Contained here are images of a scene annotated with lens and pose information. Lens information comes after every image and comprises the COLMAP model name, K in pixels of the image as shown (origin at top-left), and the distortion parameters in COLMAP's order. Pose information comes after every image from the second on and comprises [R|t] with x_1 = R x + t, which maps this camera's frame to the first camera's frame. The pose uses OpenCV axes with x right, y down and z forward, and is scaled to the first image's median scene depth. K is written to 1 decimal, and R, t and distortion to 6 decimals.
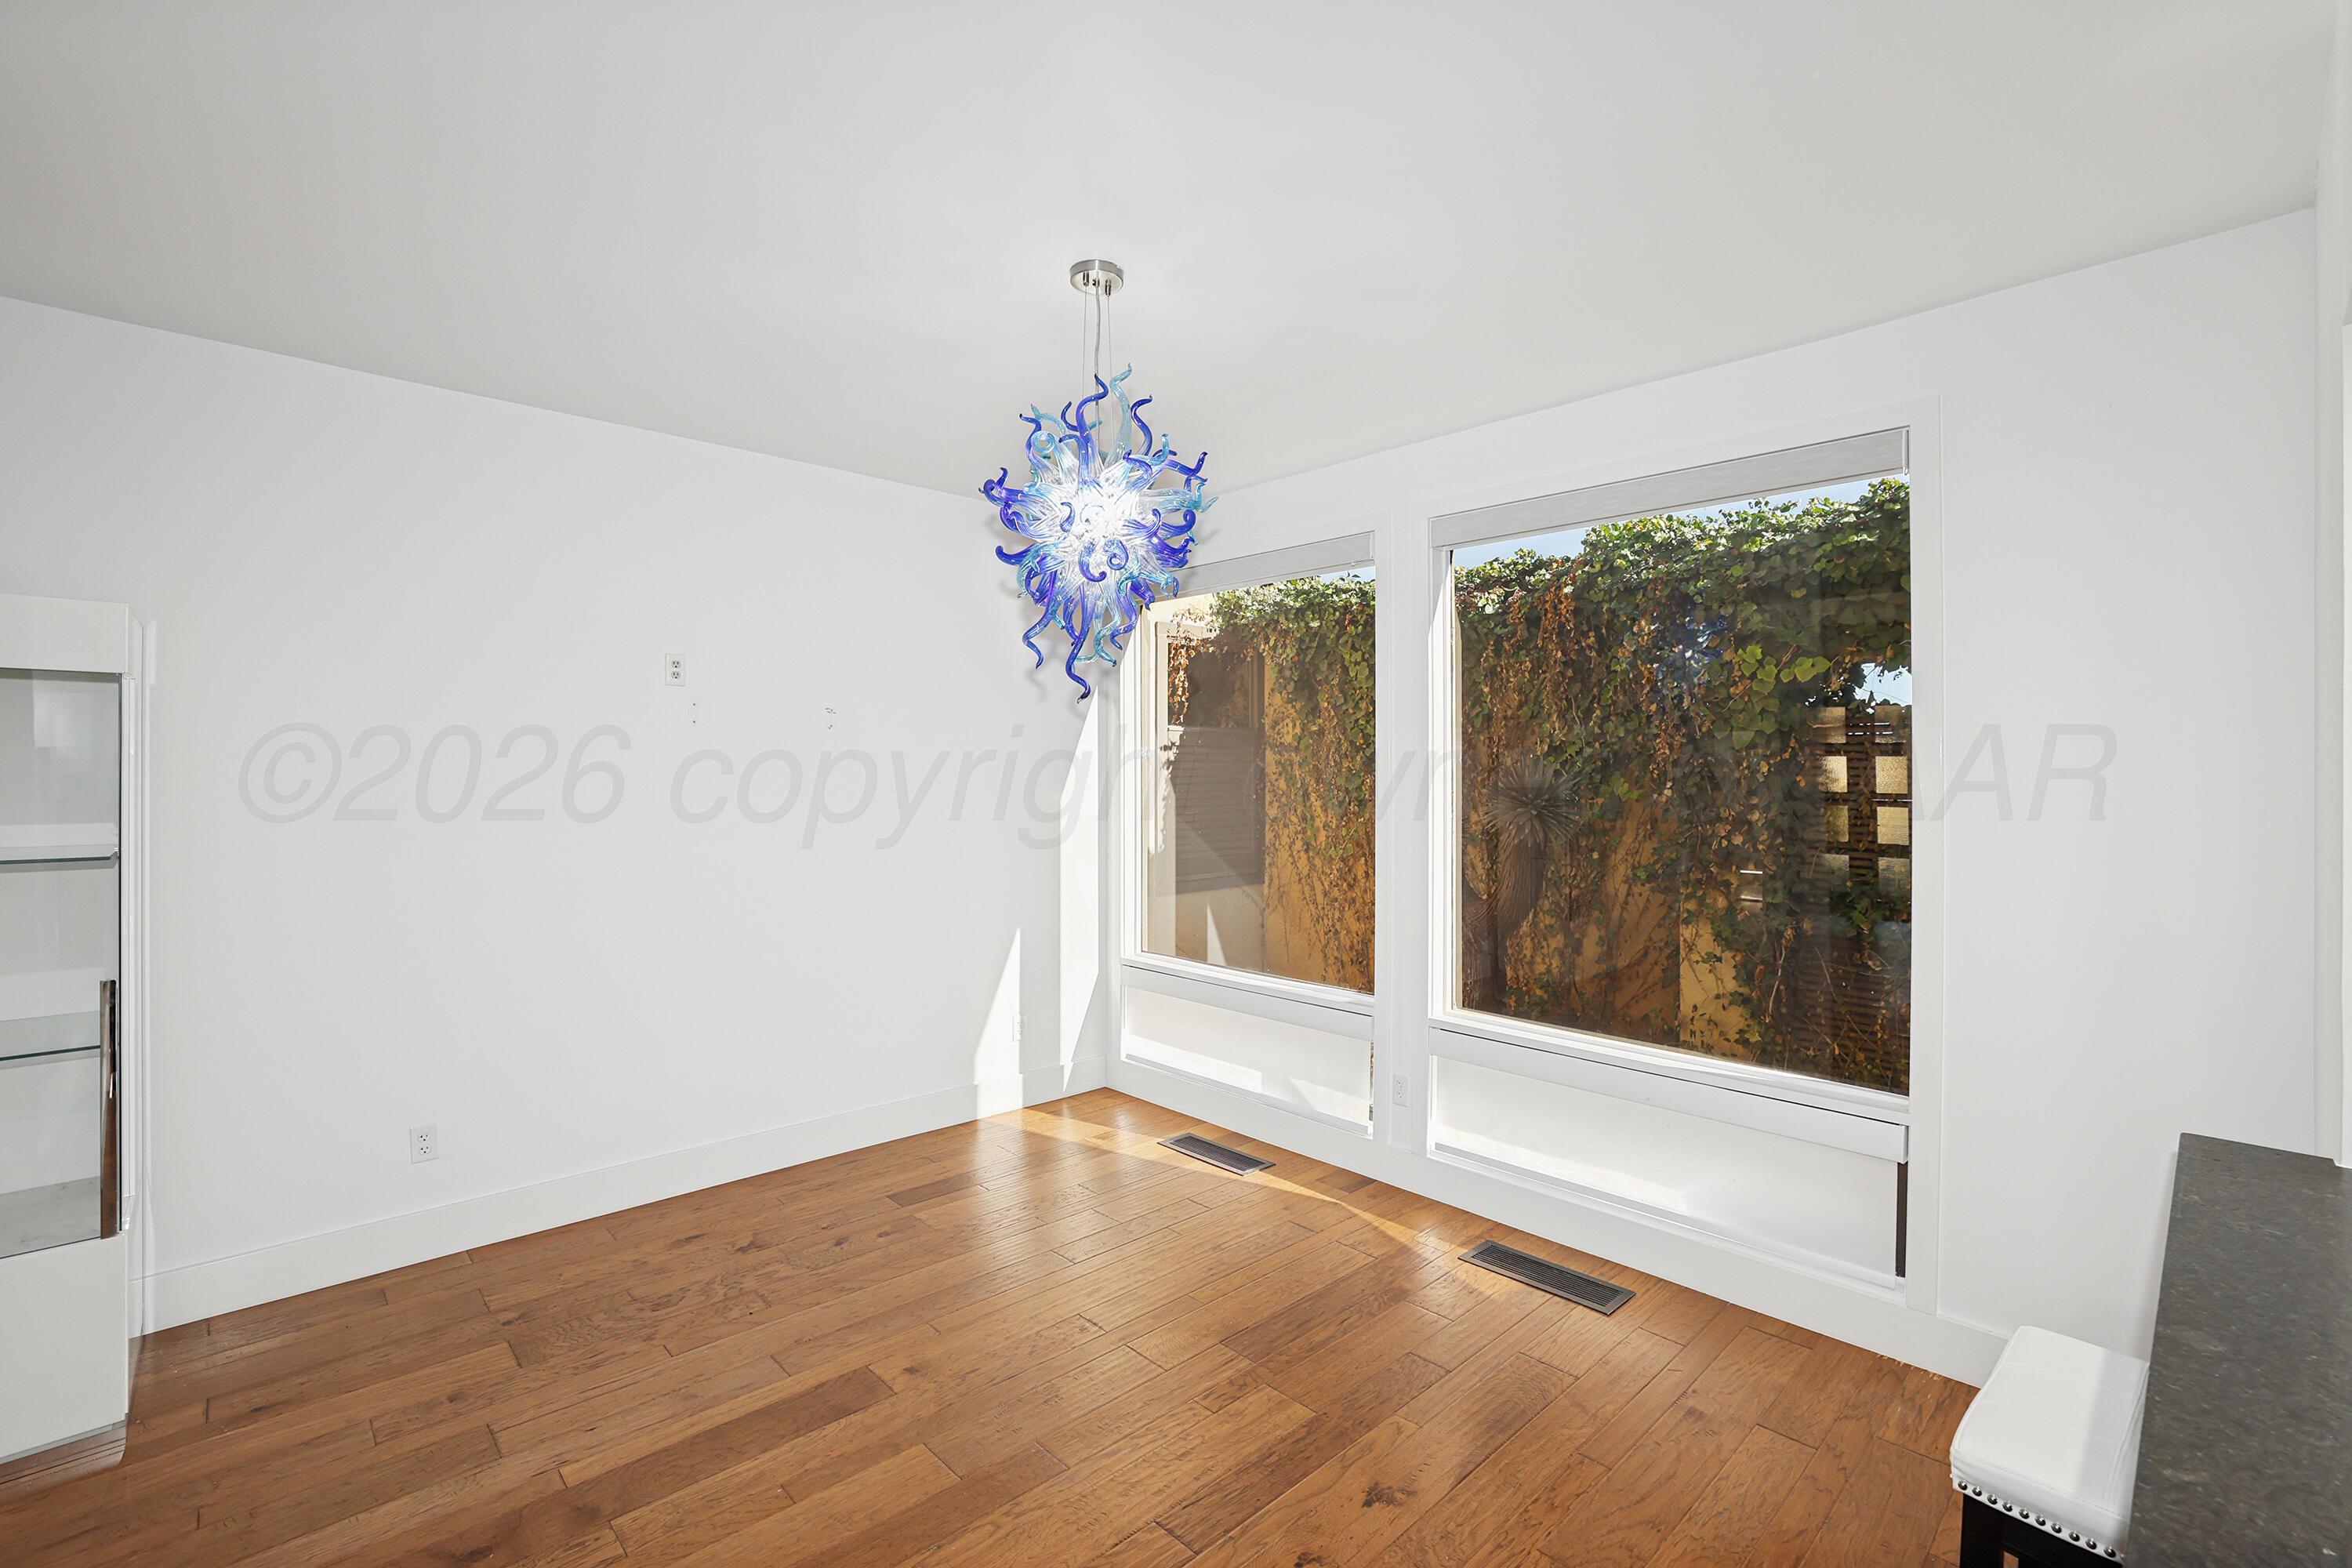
lens RADIAL K [[1030.5, 0, 1171.1], [0, 1030.5, 781.2], [0, 0, 1]] dist [-0.042615, 0.018363]
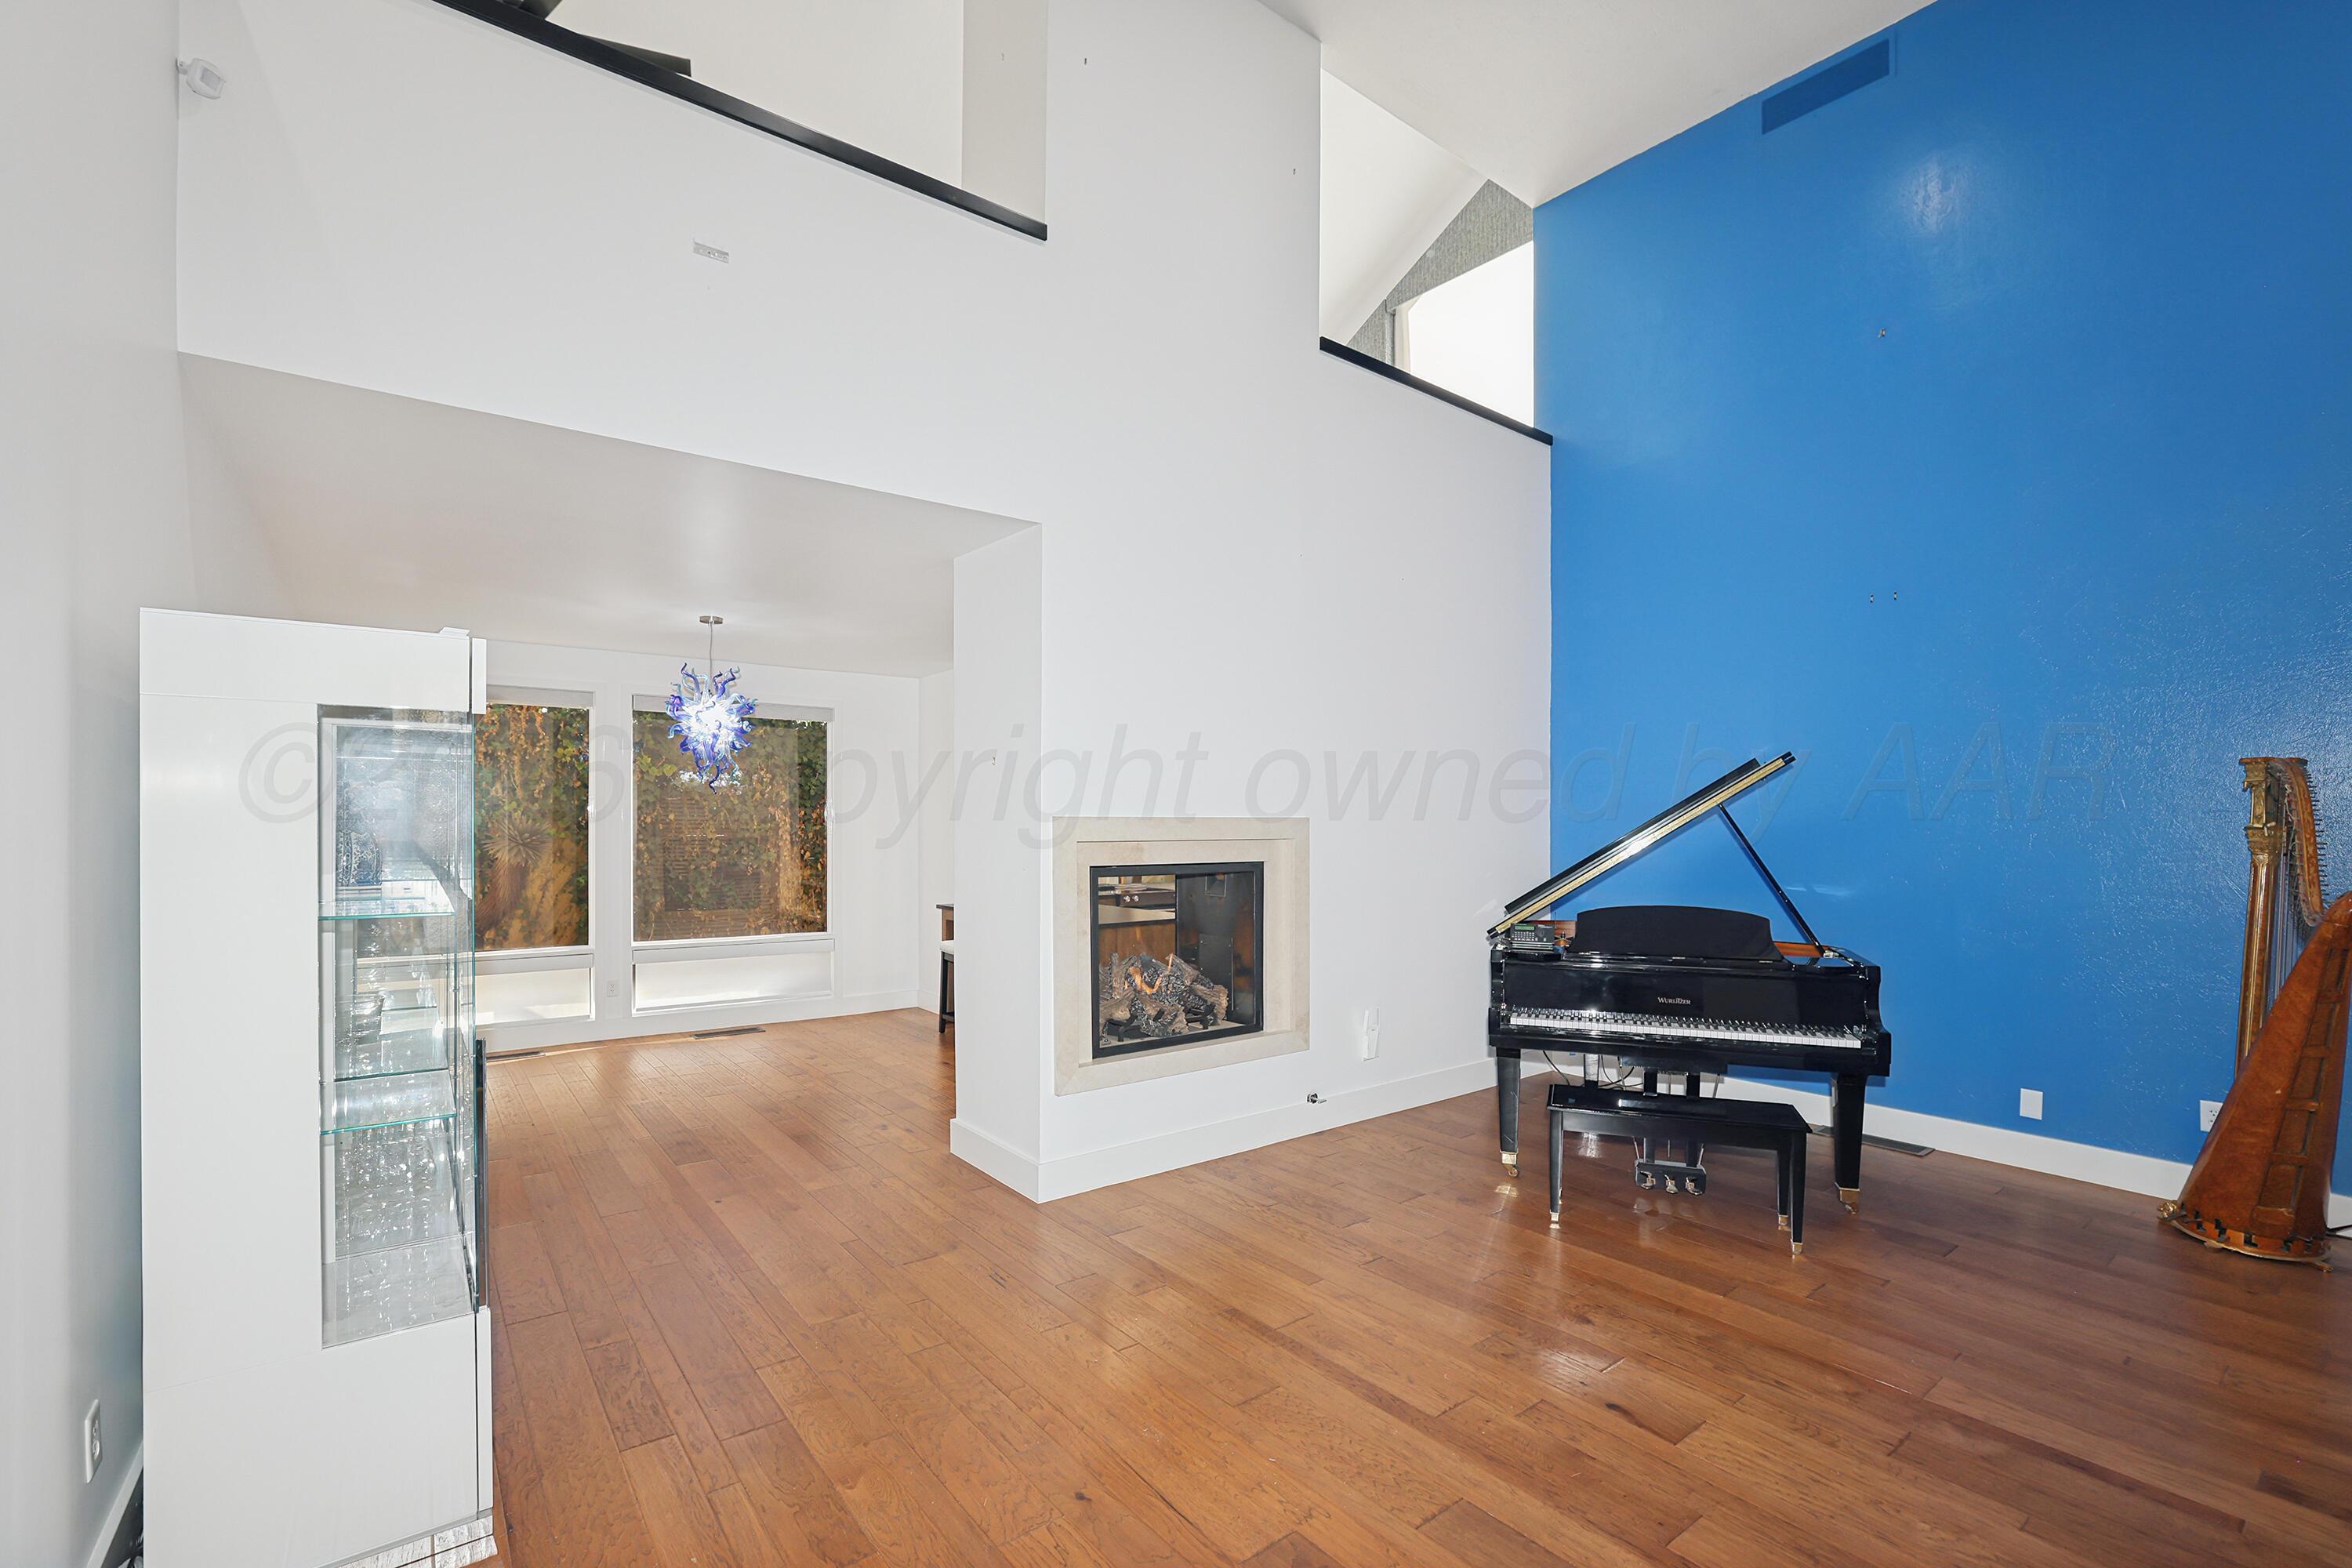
lens RADIAL K [[1041.5, 0, 1180.4], [0, 1041.5, 815.9], [0, 0, 1]] dist [-0.043763, 0.027061]
pose [[0.089487, 0.001205, 0.995987, -1.603605], [0.008697, 0.999960, -0.001991, -0.009009], [-0.995950, 0.008840, 0.089473, -0.231219]]
